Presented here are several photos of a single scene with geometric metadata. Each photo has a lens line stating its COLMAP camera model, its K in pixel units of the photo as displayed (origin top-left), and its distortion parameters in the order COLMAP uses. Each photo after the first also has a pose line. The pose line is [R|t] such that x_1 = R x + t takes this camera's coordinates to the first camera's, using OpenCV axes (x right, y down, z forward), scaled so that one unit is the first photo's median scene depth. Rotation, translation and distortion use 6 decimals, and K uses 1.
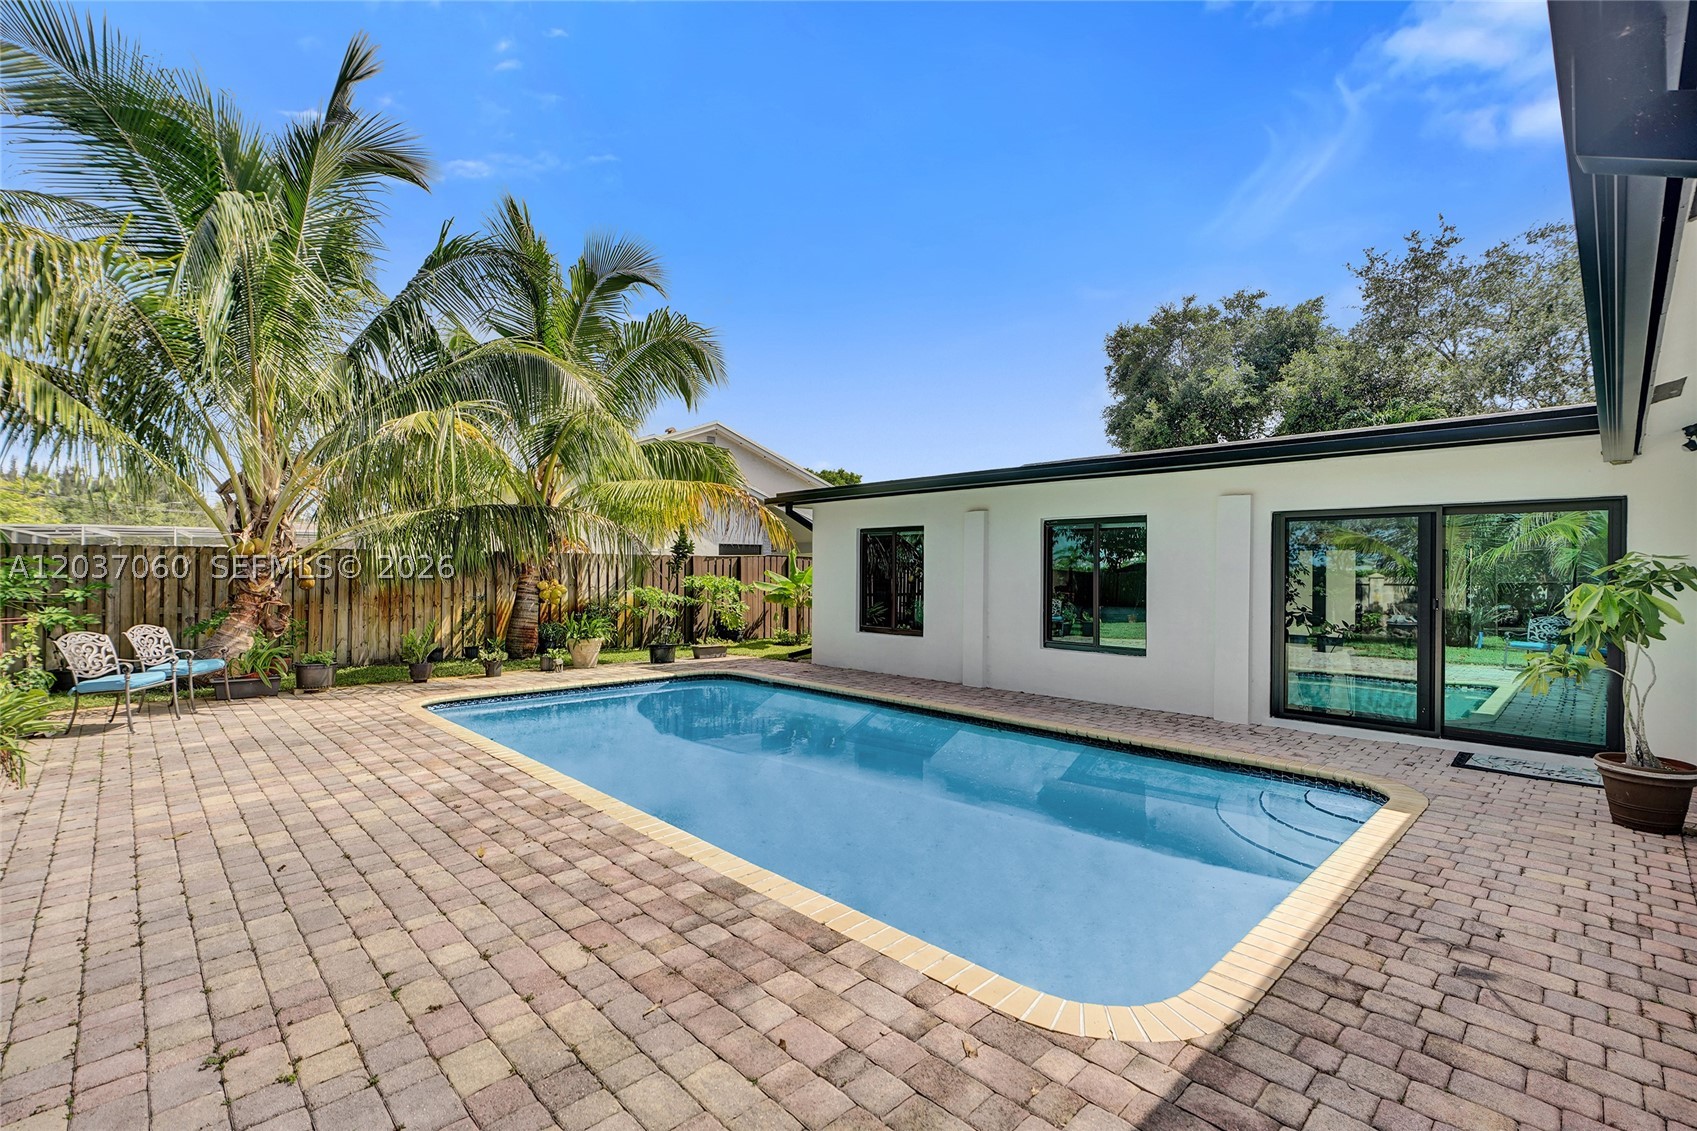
lens RADIAL K [[761.0, 0, 848.5], [0, 761.0, 567.9], [0, 0, 1]] dist [-0.002964, 0.000099]
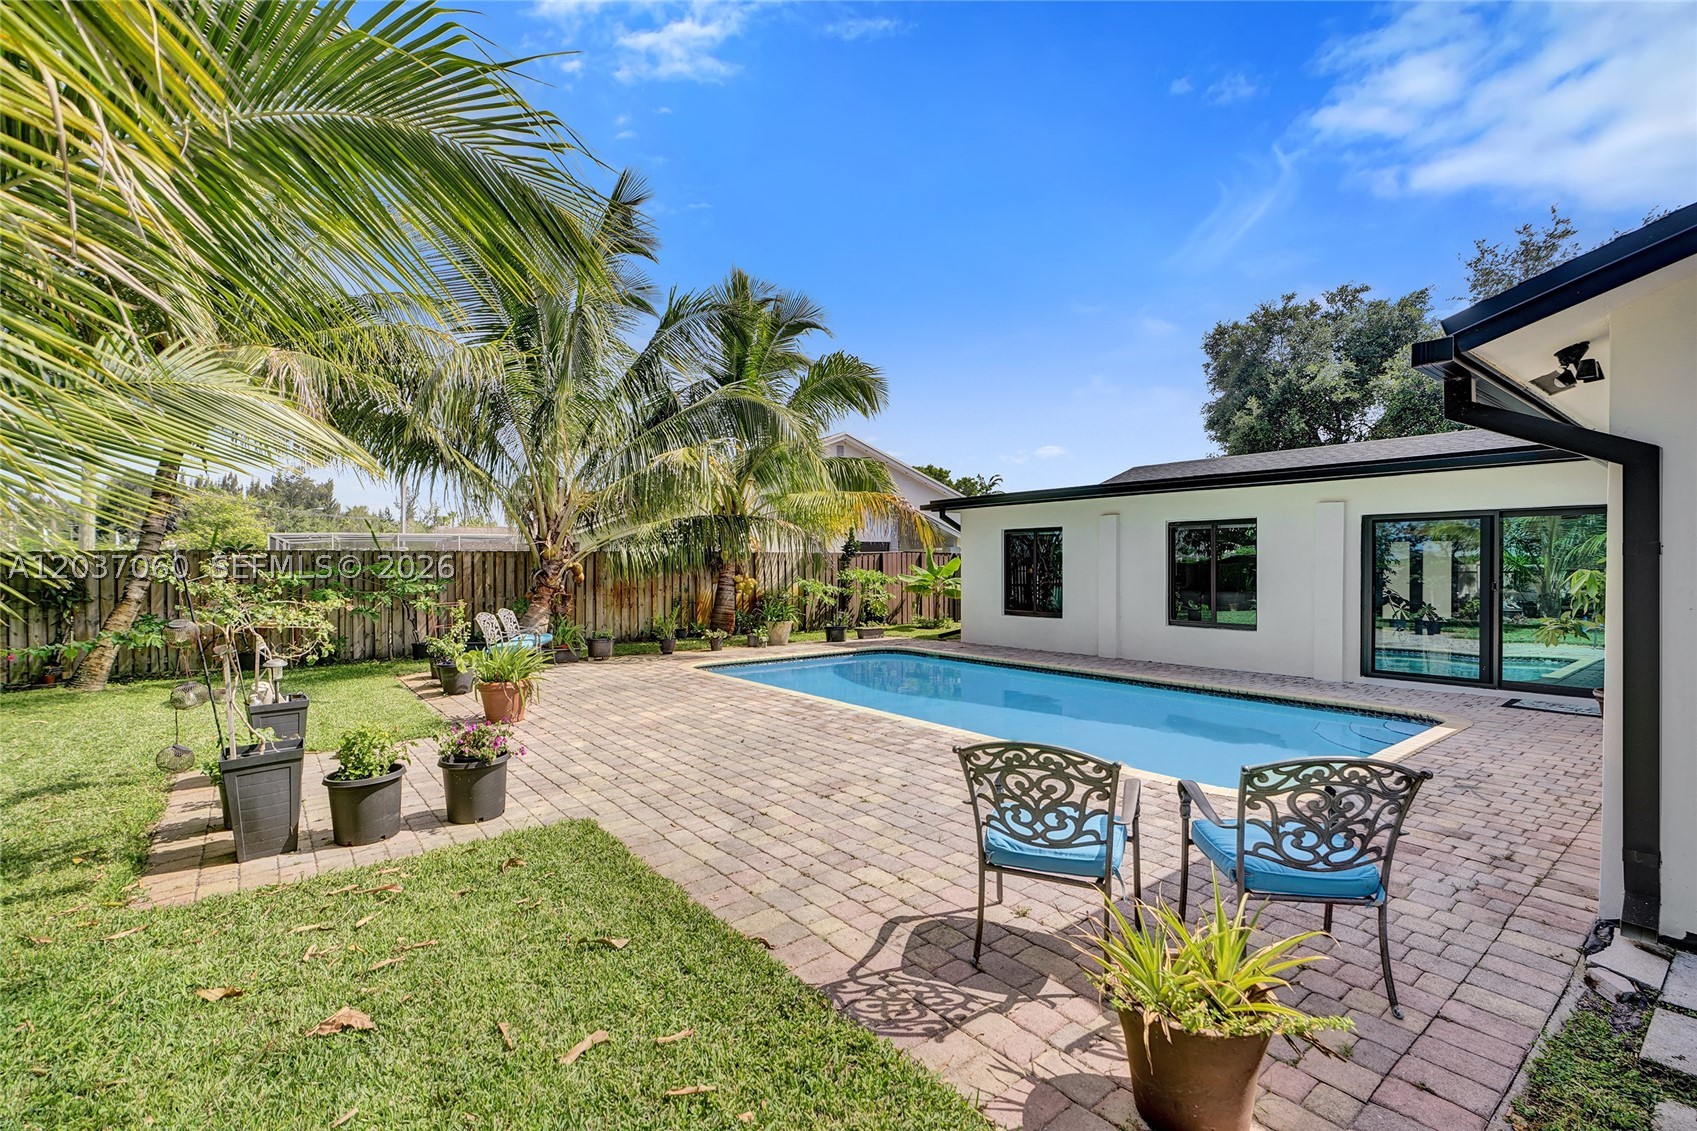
lens RADIAL K [[761.0, 0, 848.5], [0, 761.0, 567.9], [0, 0, 1]] dist [-0.002964, 0.000099]
pose [[0.994538, -0.009492, -0.103942, -0.100217], [0.010422, 0.999910, 0.008403, -0.003433], [0.103853, -0.009441, 0.994548, -0.214930]]
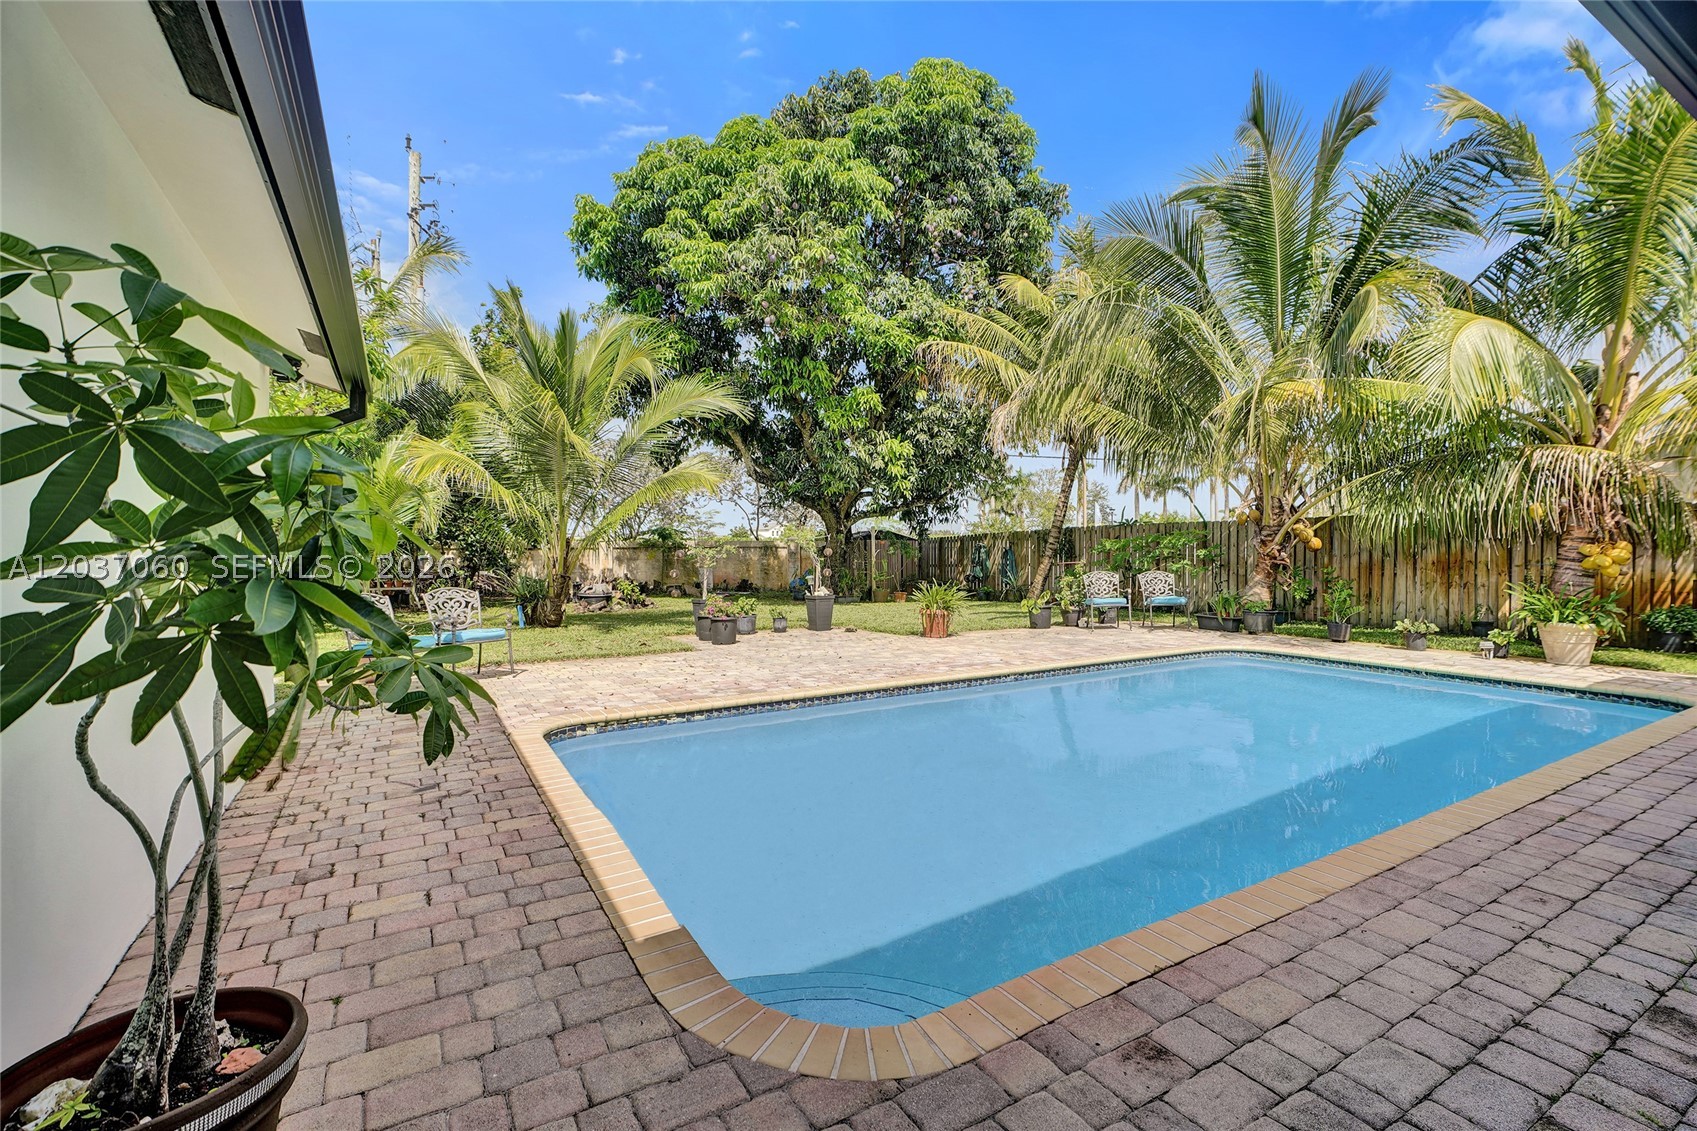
lens RADIAL K [[761.0, 0, 848.5], [0, 761.0, 567.9], [0, 0, 1]] dist [-0.002964, 0.000099]
pose [[-0.243996, 0.013438, -0.969683, 0.493373], [0.009619, 0.999888, 0.011436, 0.027810], [0.969729, -0.006537, -0.244098, 0.519884]]
